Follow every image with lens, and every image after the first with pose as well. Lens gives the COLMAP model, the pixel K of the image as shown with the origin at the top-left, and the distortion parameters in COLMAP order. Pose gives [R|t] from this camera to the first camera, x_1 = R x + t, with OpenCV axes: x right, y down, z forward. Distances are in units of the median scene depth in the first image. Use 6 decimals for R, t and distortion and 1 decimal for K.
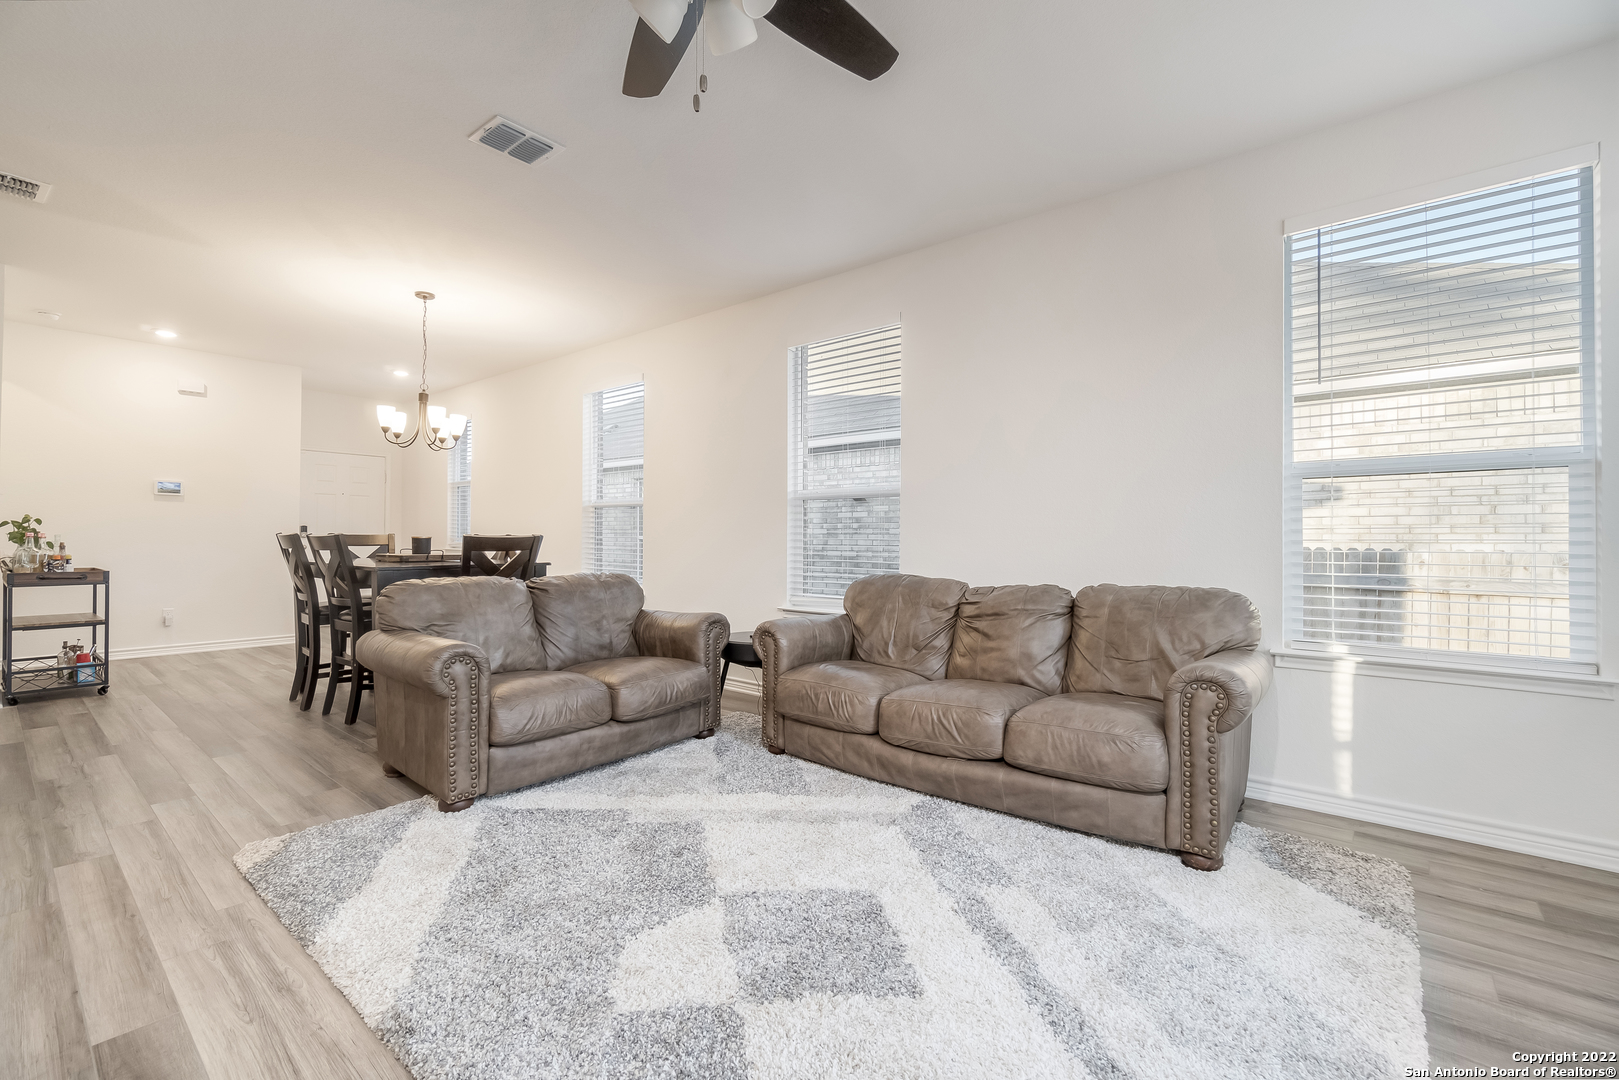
lens RADIAL K [[686.7, 0, 808.7], [0, 686.7, 537.9], [0, 0, 1]] dist [-0.001060, 0.000926]
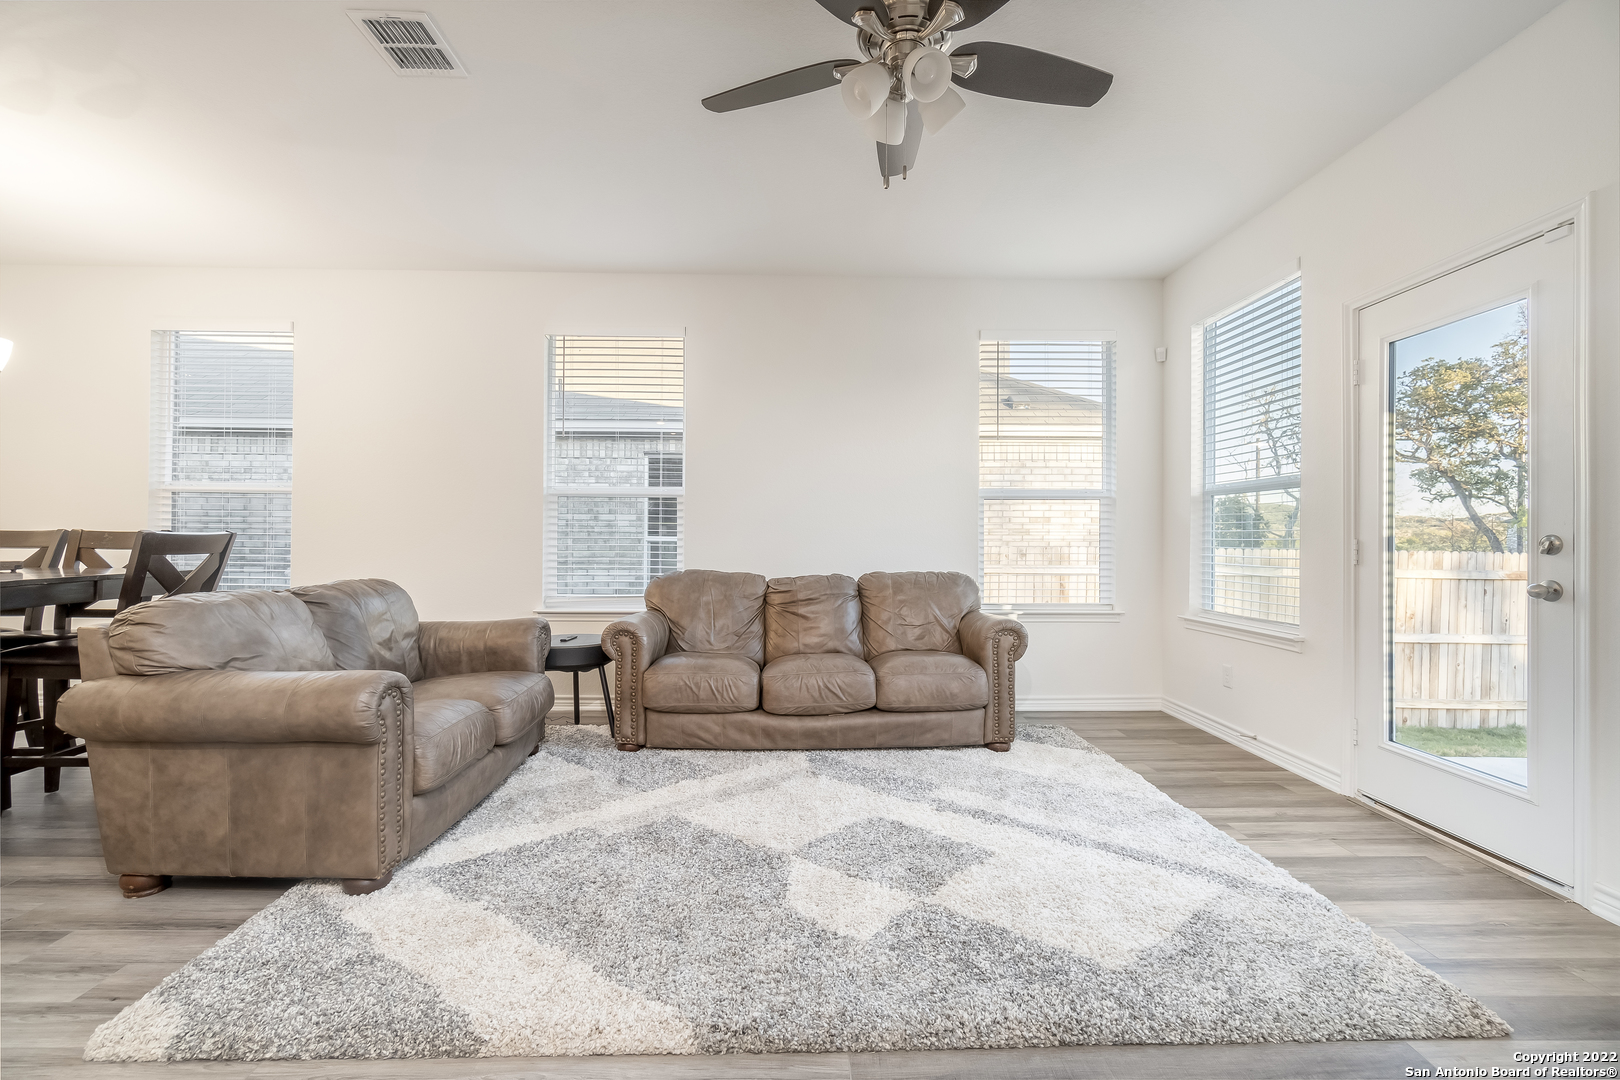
lens RADIAL K [[687.2, 0, 786.5], [0, 687.2, 537.6], [0, 0, 1]] dist [-0.001060, 0.000926]
pose [[0.762125, 0.001695, 0.647428, -0.697485], [-0.003466, 0.999993, 0.001462, -0.001473], [-0.647420, -0.003358, 0.762126, 0.115240]]
